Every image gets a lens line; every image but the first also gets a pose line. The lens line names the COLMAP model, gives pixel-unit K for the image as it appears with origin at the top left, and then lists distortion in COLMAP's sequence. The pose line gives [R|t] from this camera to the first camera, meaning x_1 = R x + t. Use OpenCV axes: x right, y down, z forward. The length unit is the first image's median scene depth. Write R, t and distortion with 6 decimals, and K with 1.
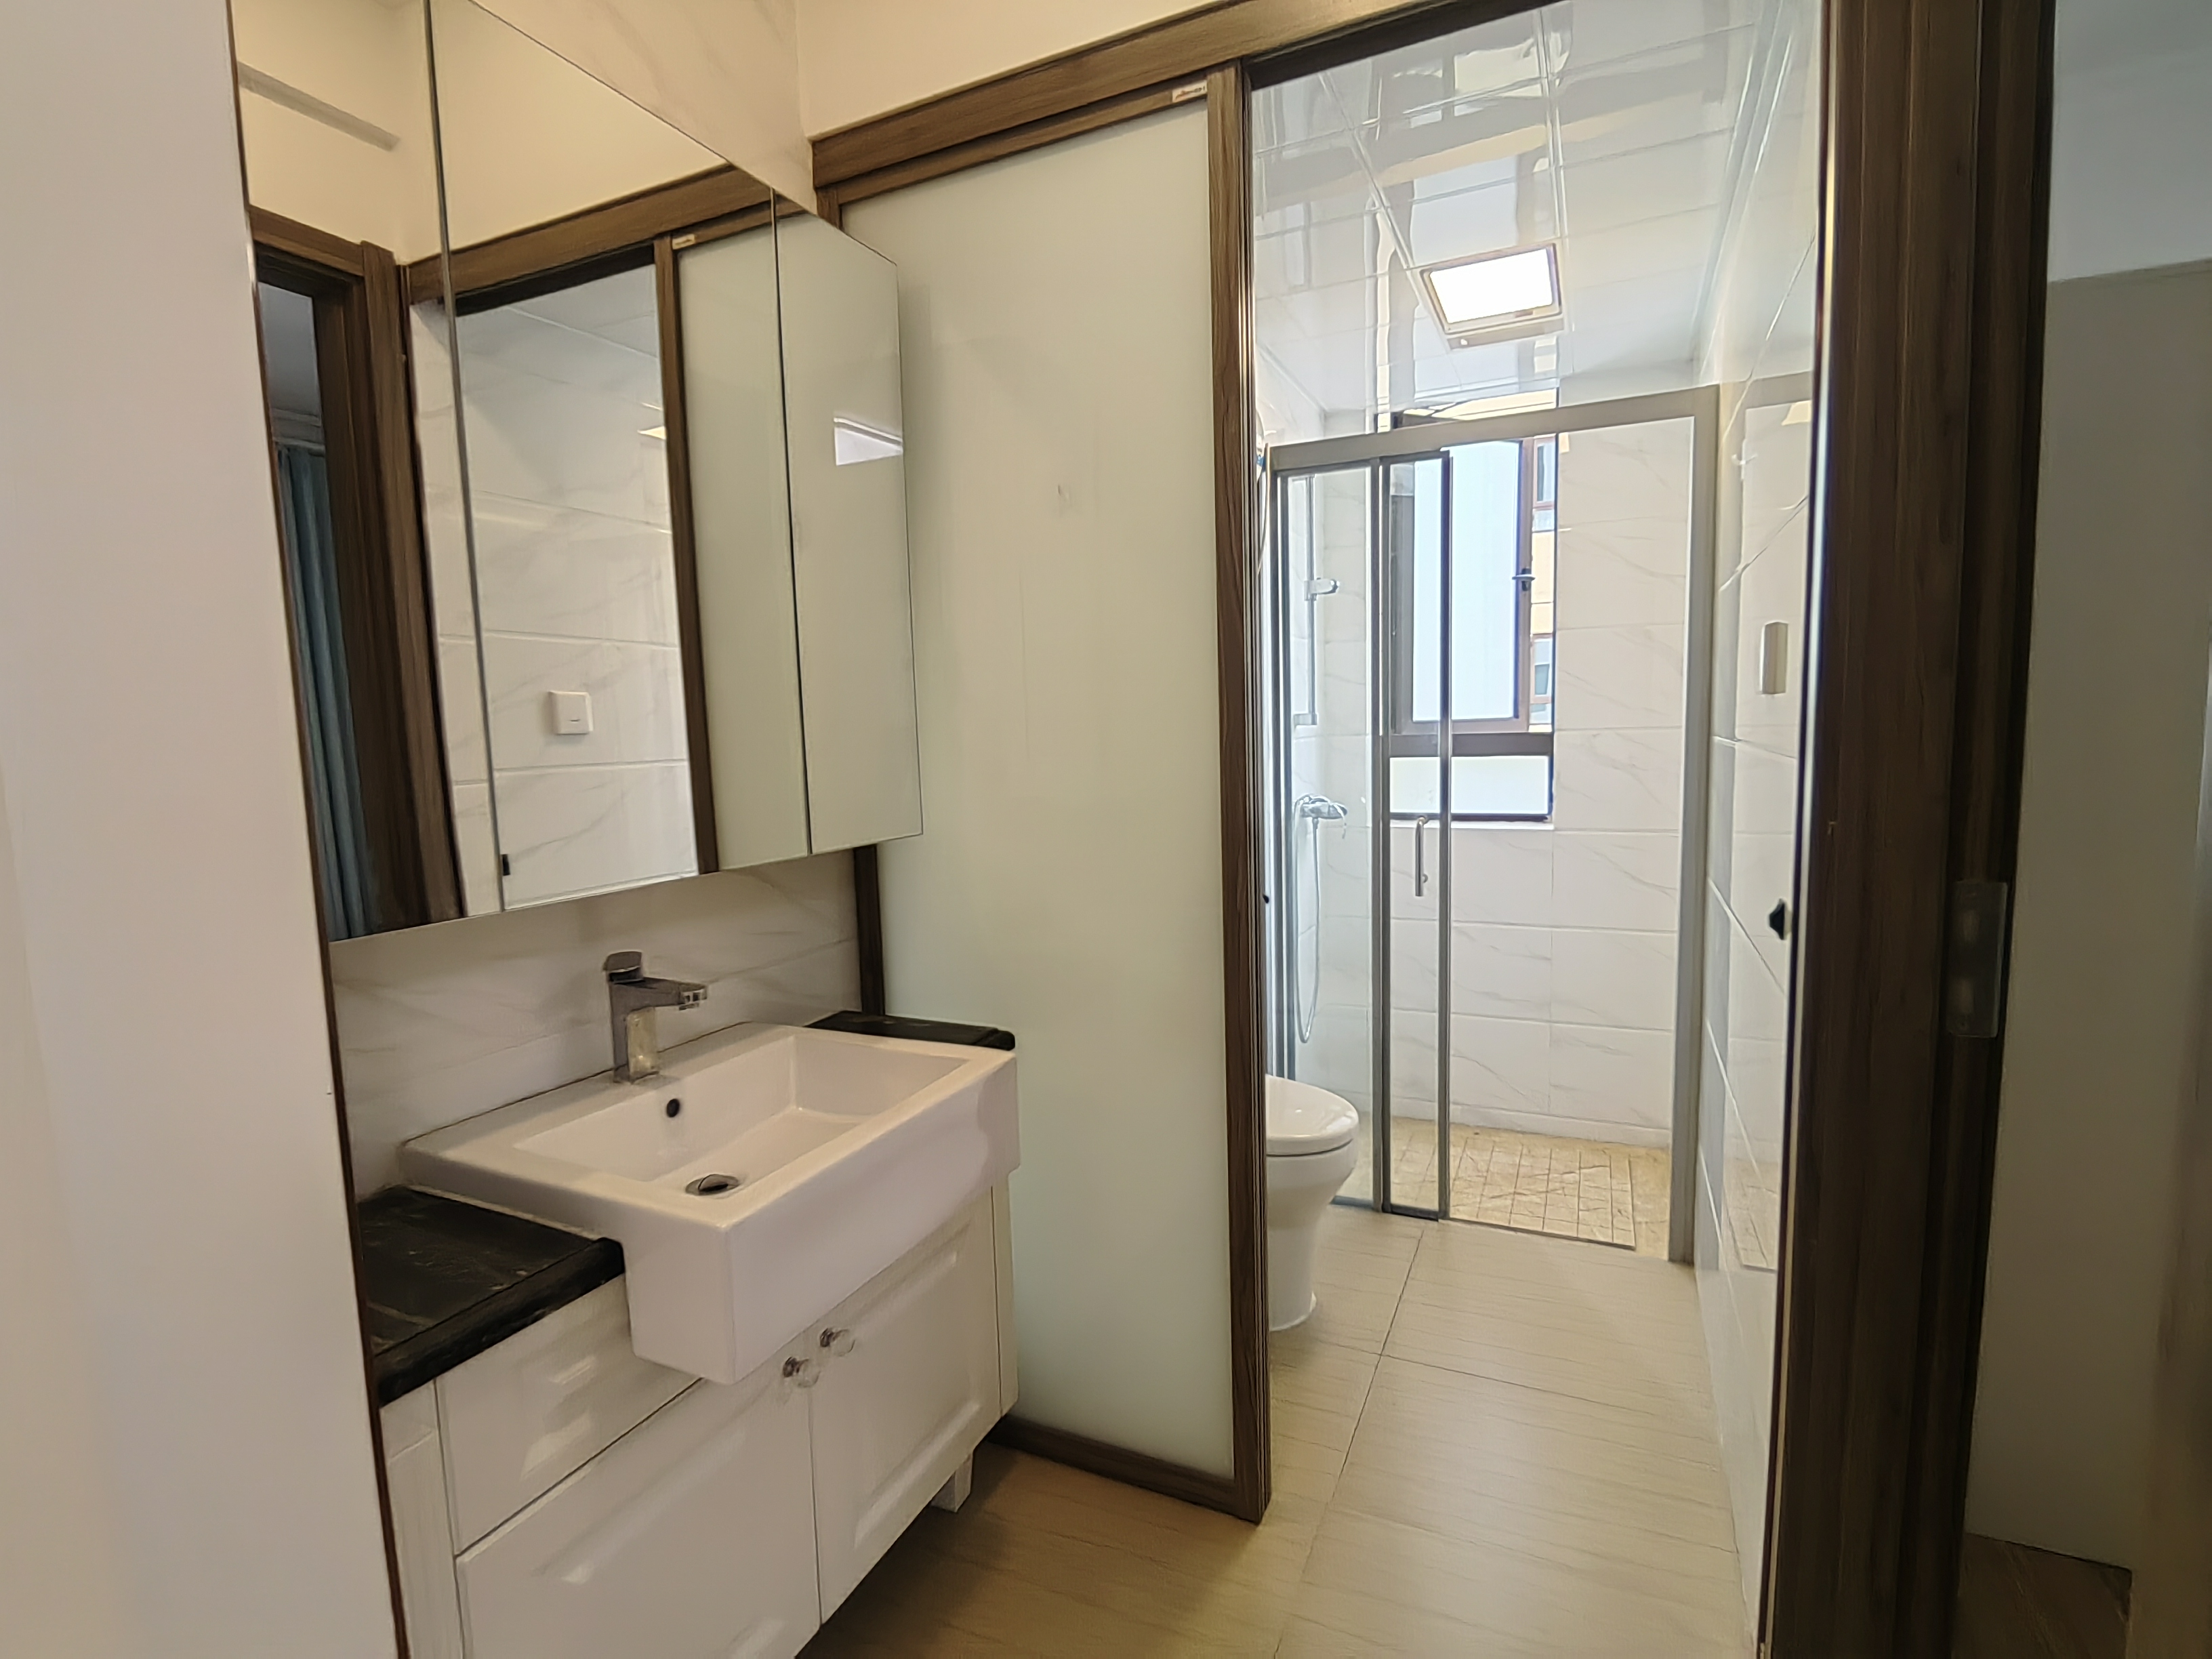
lens RADIAL K [[1039.1, 0, 1108.8], [0, 1039.1, 832.7], [0, 0, 1]] dist [-0.013099, 0.000037]
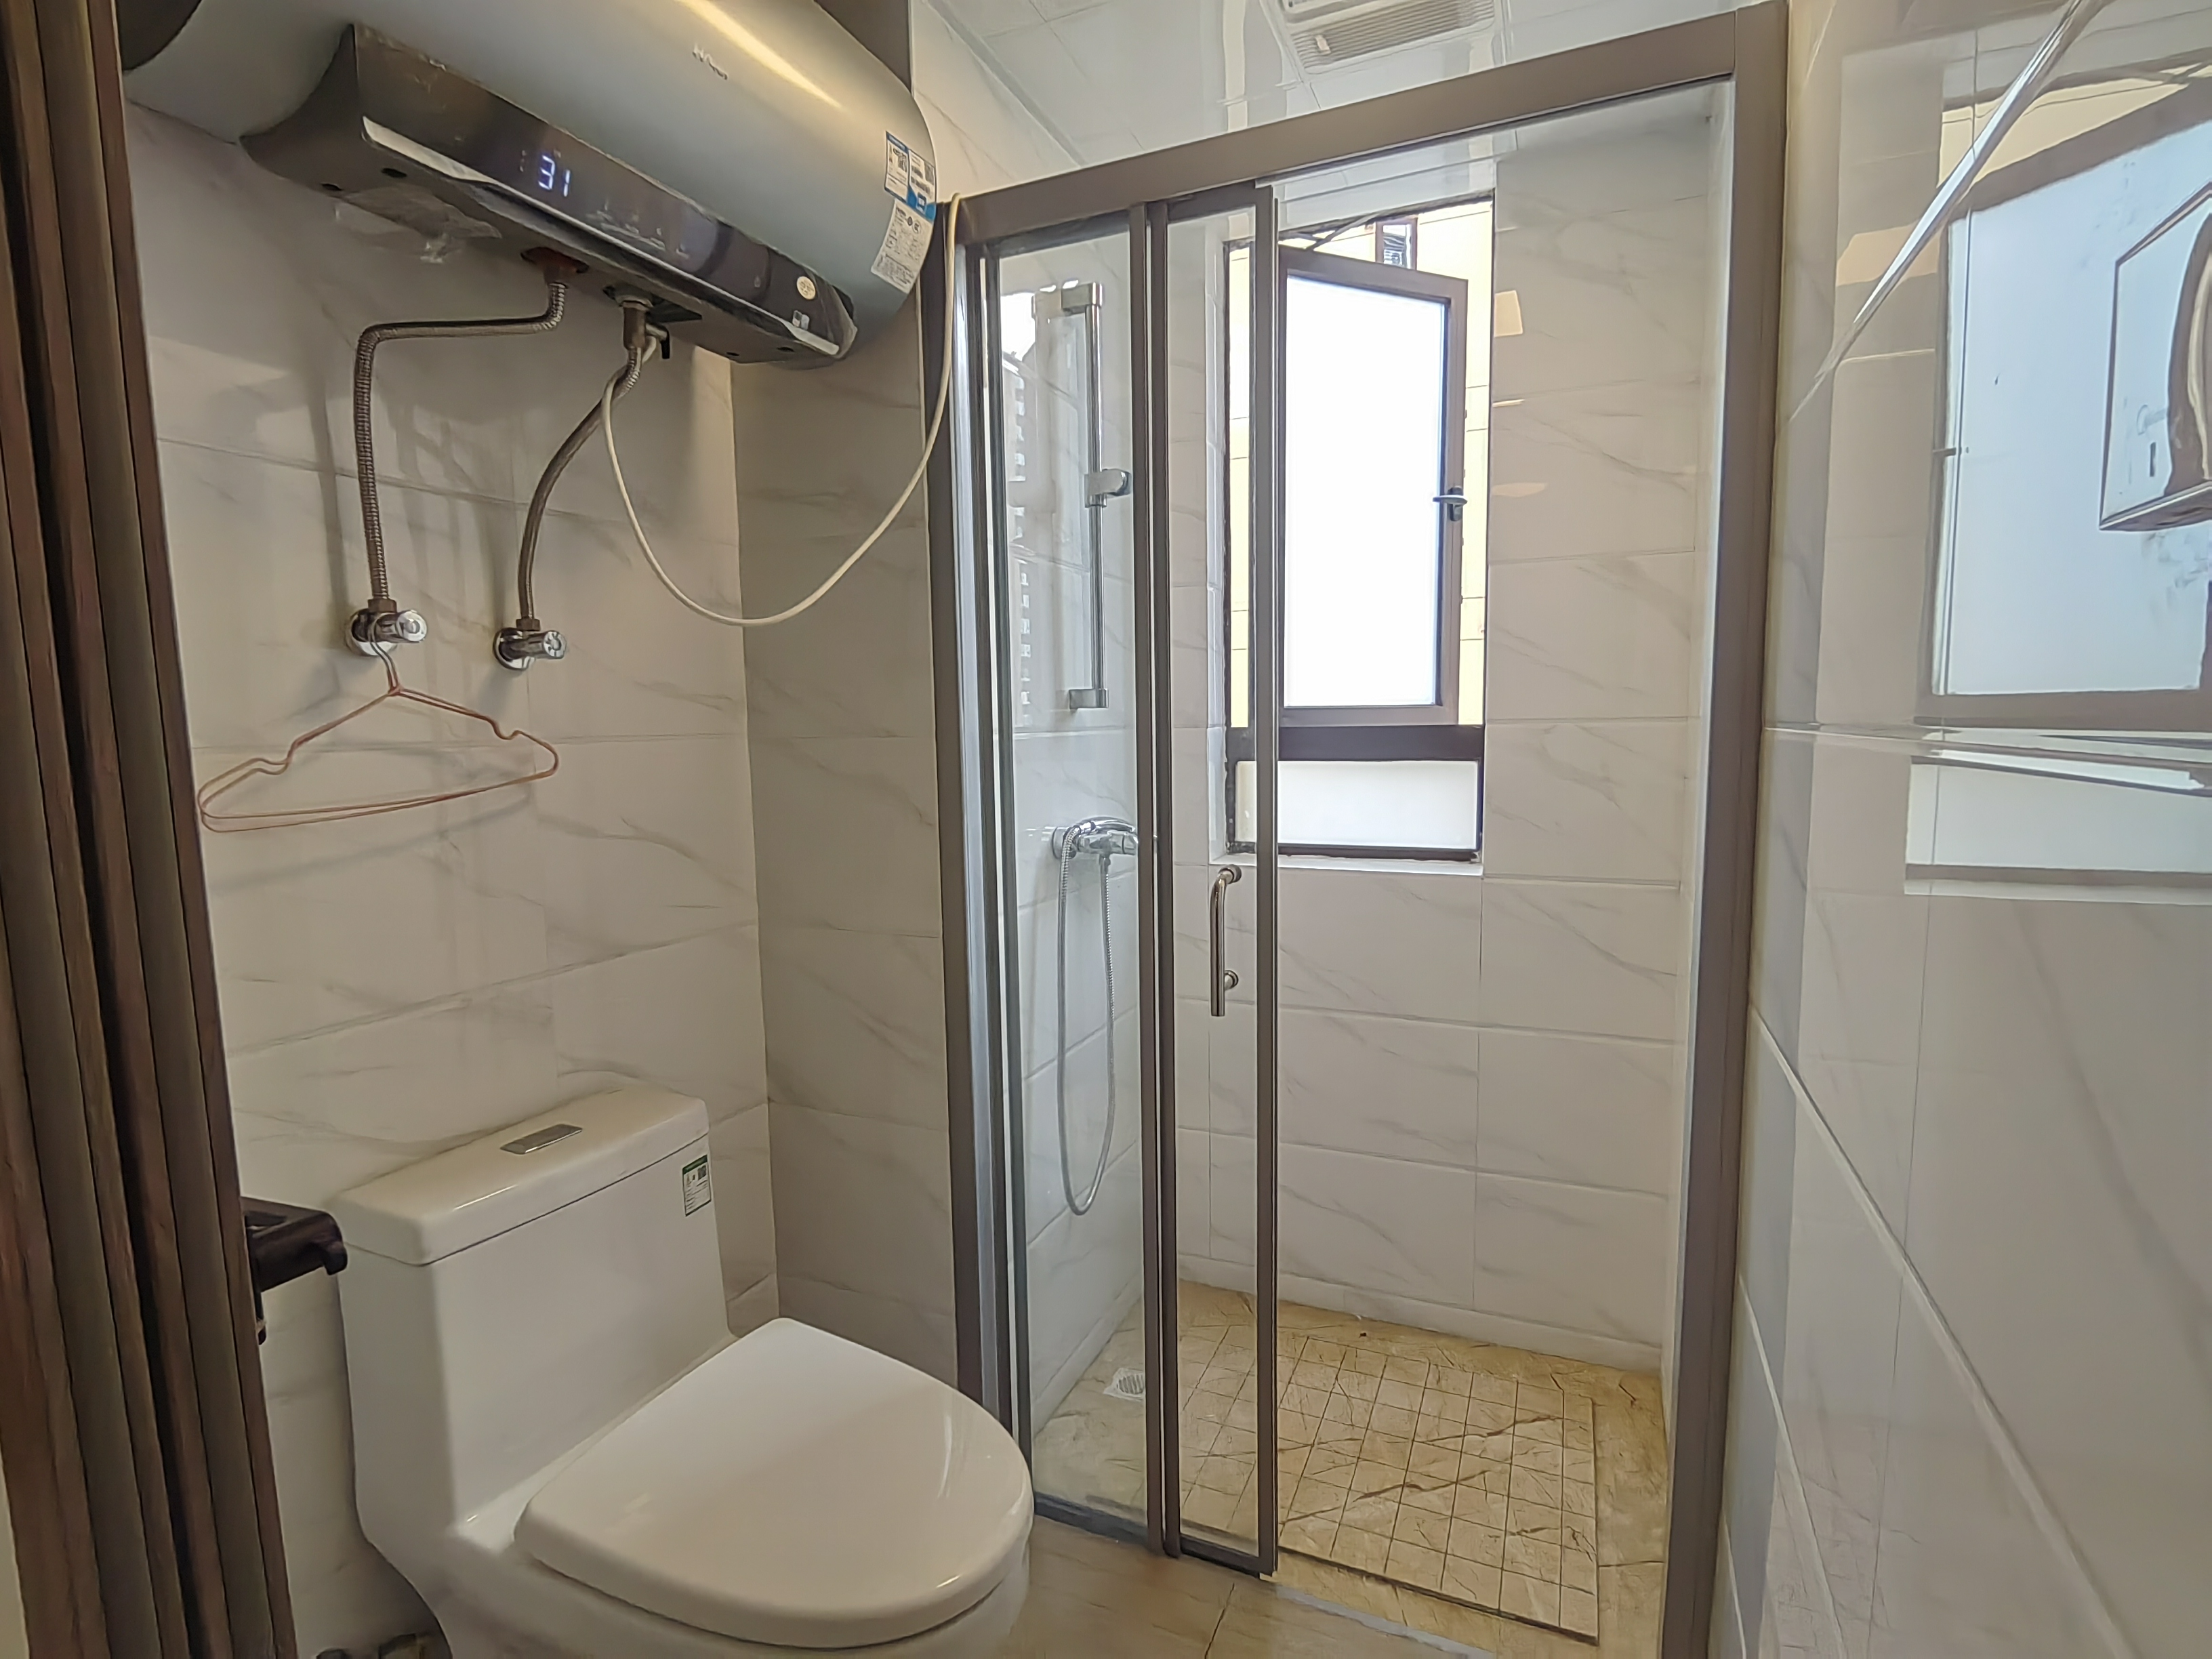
lens RADIAL K [[1039.1, 0, 1113.1], [0, 1039.1, 829.9], [0, 0, 1]] dist [-0.013099, 0.000037]
pose [[0.999640, 0.010638, 0.024640, 0.189411], [-0.010632, 0.999943, -0.000400, -0.029889], [-0.024643, 0.000138, 0.999696, 0.374211]]
